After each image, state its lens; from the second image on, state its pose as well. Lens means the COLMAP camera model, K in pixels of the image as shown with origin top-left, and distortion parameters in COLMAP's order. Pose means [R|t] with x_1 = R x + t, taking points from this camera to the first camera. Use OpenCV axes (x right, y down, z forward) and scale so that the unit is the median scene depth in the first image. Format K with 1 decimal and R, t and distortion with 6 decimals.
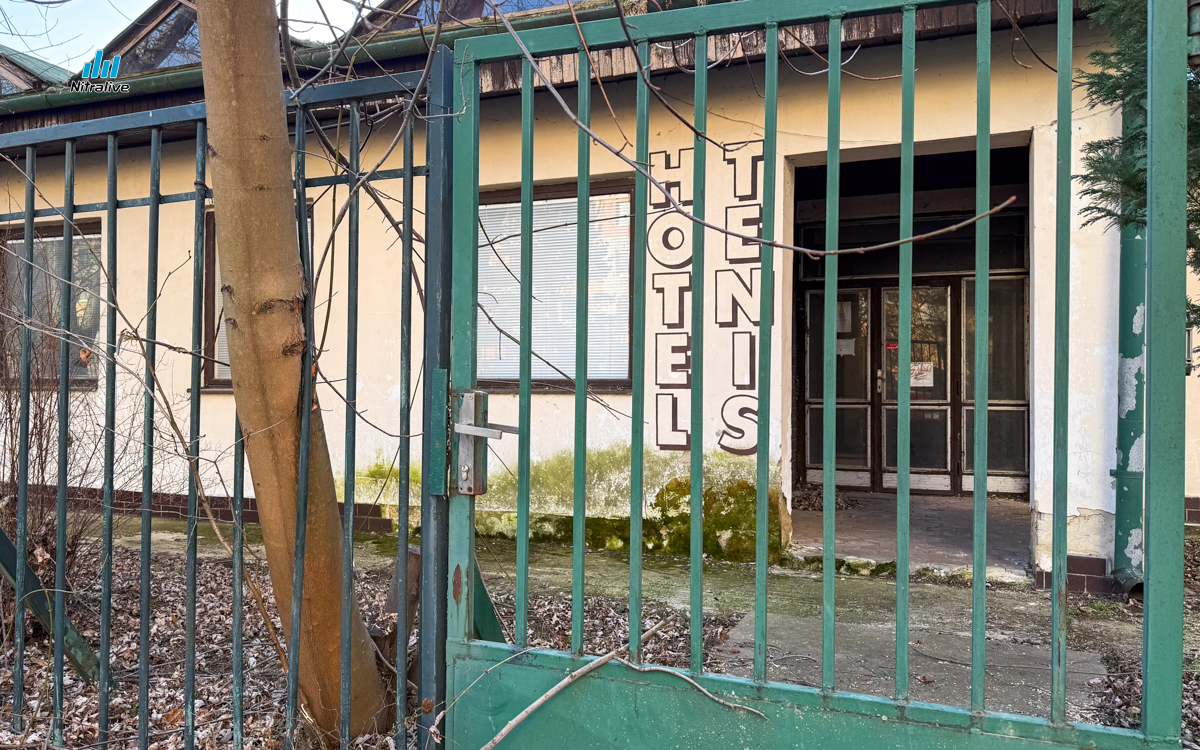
lens RADIAL K [[920.1, 0, 544.0], [0, 920.1, 373.5], [0, 0, 1]] dist [0.144065, -0.233260]
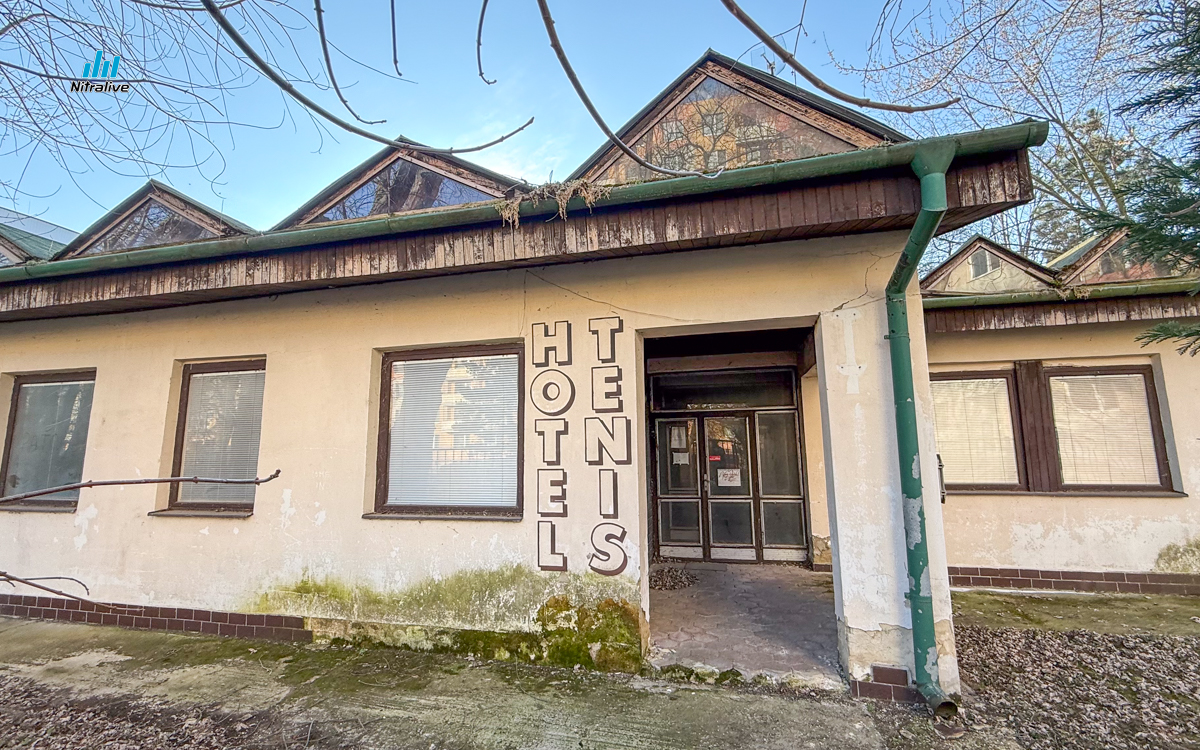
lens RADIAL K [[526.4, 0, 593.4], [0, 526.4, 374.9], [0, 0, 1]] dist [0.000505, -0.000061]
pose [[0.987725, 0.006761, 0.156054, 0.085827], [0.014665, 0.990636, -0.135740, -0.072026], [-0.155510, 0.136362, 0.978377, 0.302617]]
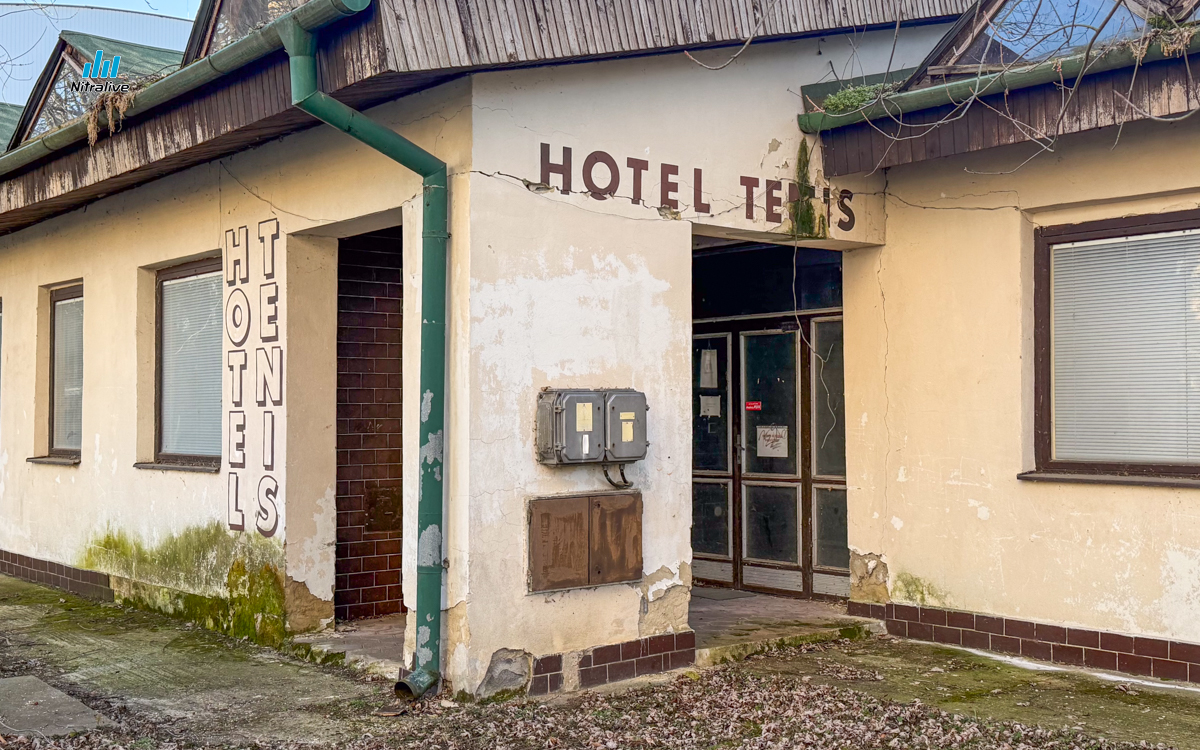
lens RADIAL K [[1354.3, 0, 600.0], [0, 1354.3, 375.0], [0, 0, 1]] dist [0.114054, -0.004942]
pose [[0.887437, -0.020432, -0.460476, 1.162596], [0.011703, 0.999694, -0.021804, -0.046421], [0.460781, 0.013961, 0.887404, -0.121675]]
